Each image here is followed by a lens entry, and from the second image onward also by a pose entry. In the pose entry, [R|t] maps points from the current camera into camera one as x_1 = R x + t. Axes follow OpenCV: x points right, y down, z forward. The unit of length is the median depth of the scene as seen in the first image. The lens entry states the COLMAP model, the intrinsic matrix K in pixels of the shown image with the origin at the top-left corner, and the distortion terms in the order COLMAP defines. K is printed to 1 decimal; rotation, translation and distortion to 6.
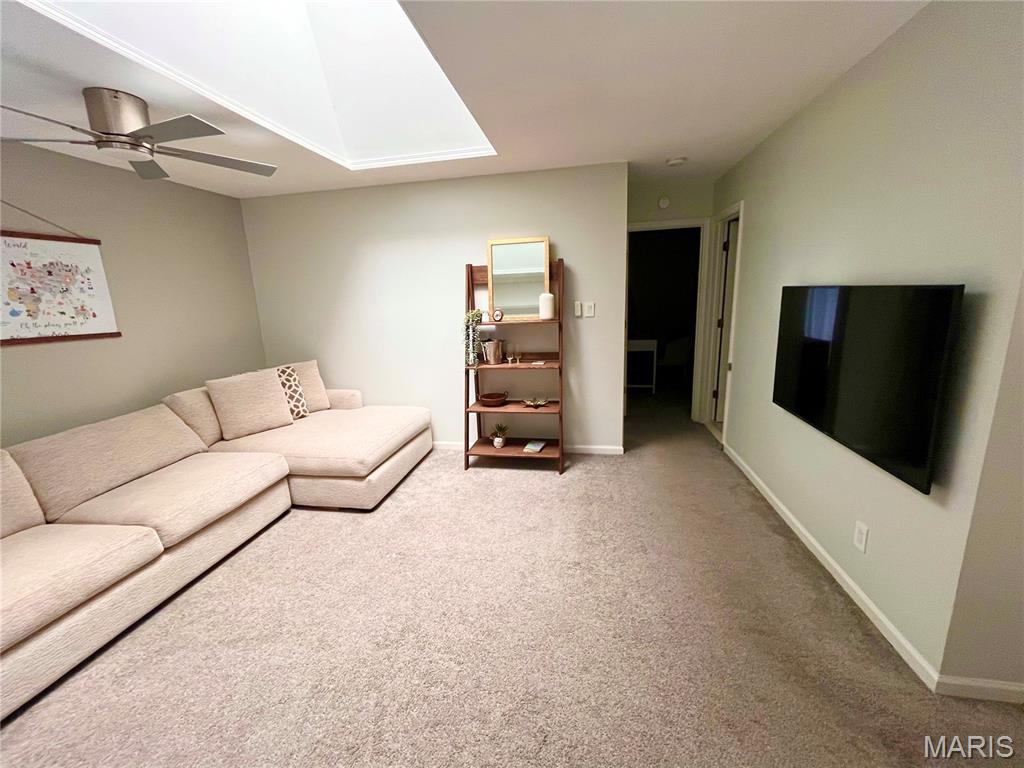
lens RADIAL K [[416.8, 0, 513.3], [0, 416.8, 384.5], [0, 0, 1]] dist [-0.003143, -0.000534]
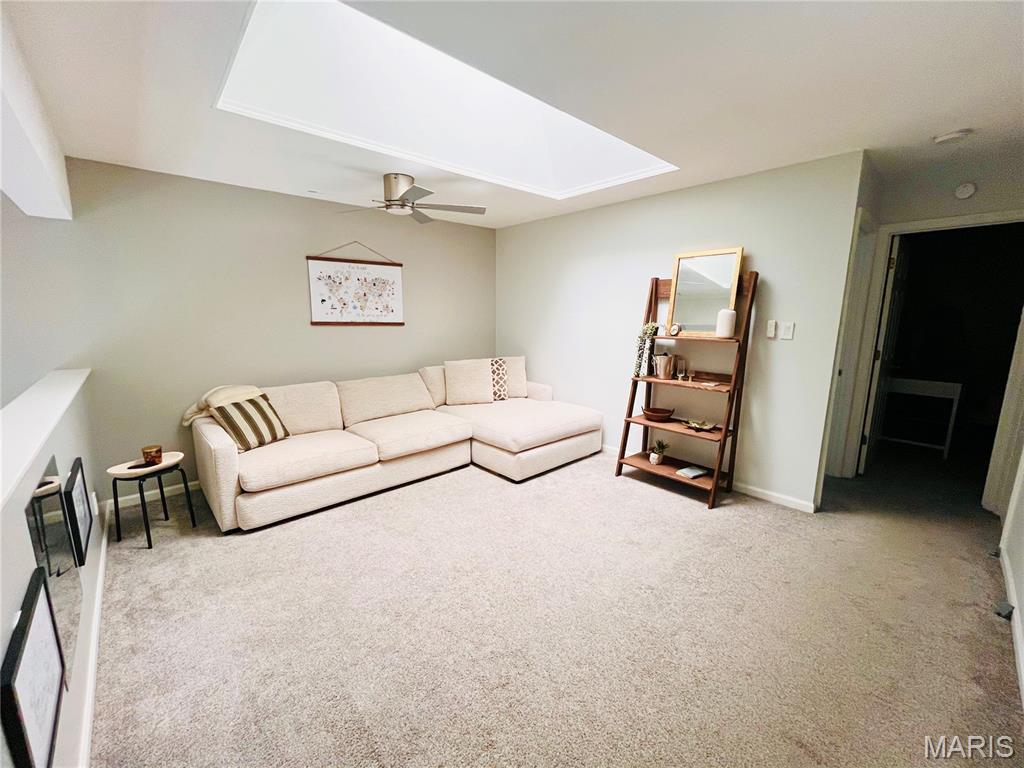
lens RADIAL K [[416.8, 0, 513.3], [0, 416.8, 384.5], [0, 0, 1]] dist [-0.003143, -0.000534]
pose [[0.796094, 0.145941, -0.587312, 0.255631], [-0.161491, 0.986525, 0.026242, -0.004727], [0.583228, 0.073954, 0.808935, 0.001987]]
